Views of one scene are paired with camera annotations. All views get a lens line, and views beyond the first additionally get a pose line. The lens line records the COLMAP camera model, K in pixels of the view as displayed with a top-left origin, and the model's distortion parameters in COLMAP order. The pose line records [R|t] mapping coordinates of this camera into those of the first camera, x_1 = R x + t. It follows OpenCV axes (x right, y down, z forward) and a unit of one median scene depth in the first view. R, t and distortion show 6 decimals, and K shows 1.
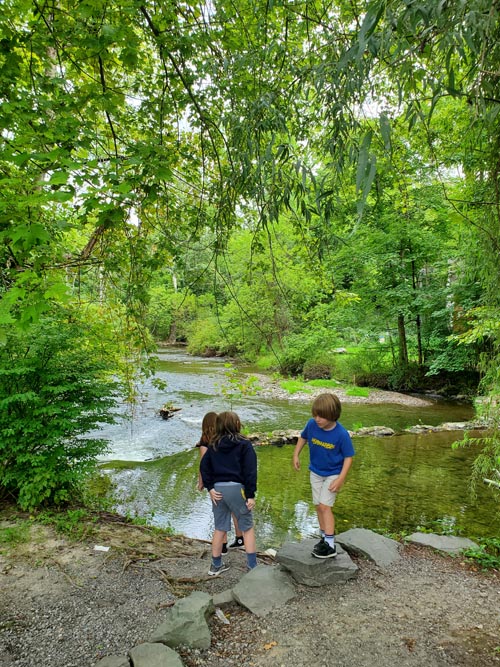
lens RADIAL K [[508.6, 0, 248.5], [0, 508.6, 321.3], [0, 0, 1]] dist [0.112847, -0.105954]
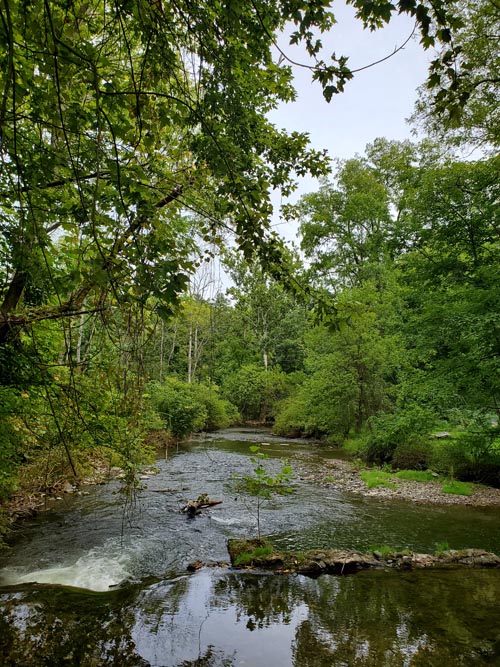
lens RADIAL K [[508.4, 0, 250.0], [0, 508.4, 333.5], [0, 0, 1]] dist [0.003312, -0.000552]
pose [[0.980800, -0.011788, -0.194661, 0.201194], [-0.014216, 0.991195, -0.131648, 0.035330], [0.194499, 0.131887, 0.971996, 0.535117]]
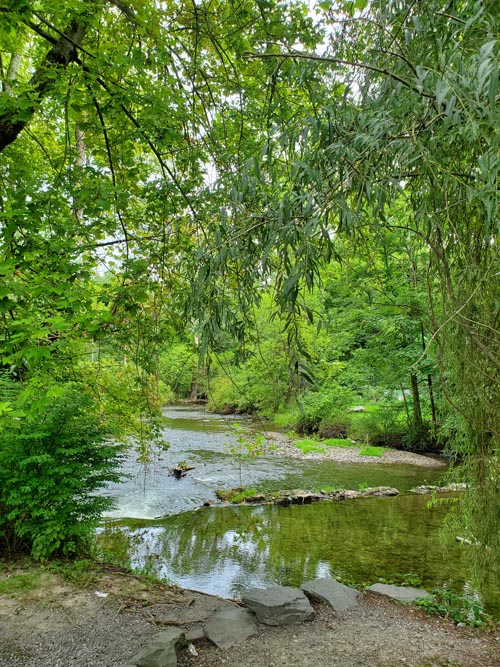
lens RADIAL K [[506.2, 0, 250.0], [0, 506.2, 333.5], [0, 0, 1]] dist [0.078417, -0.033906]
pose [[0.999159, -0.004824, -0.040722, 0.060091], [0.001271, 0.996223, -0.086818, -0.022803], [0.040987, 0.086693, 0.995392, -0.108053]]
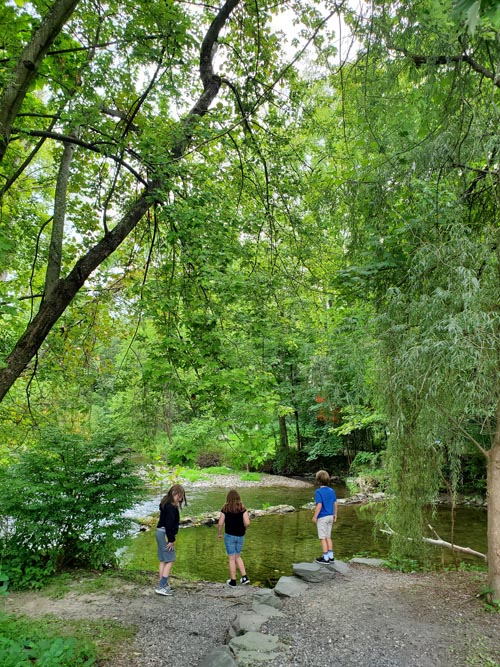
lens RADIAL K [[506.2, 0, 250.0], [0, 506.2, 333.5], [0, 0, 1]] dist [0.078417, -0.033906]
pose [[0.965926, 0.037120, 0.256143, -0.308174], [-0.000580, 0.989970, -0.141276, -0.060664], [-0.258818, 0.136313, 0.956259, -0.422578]]
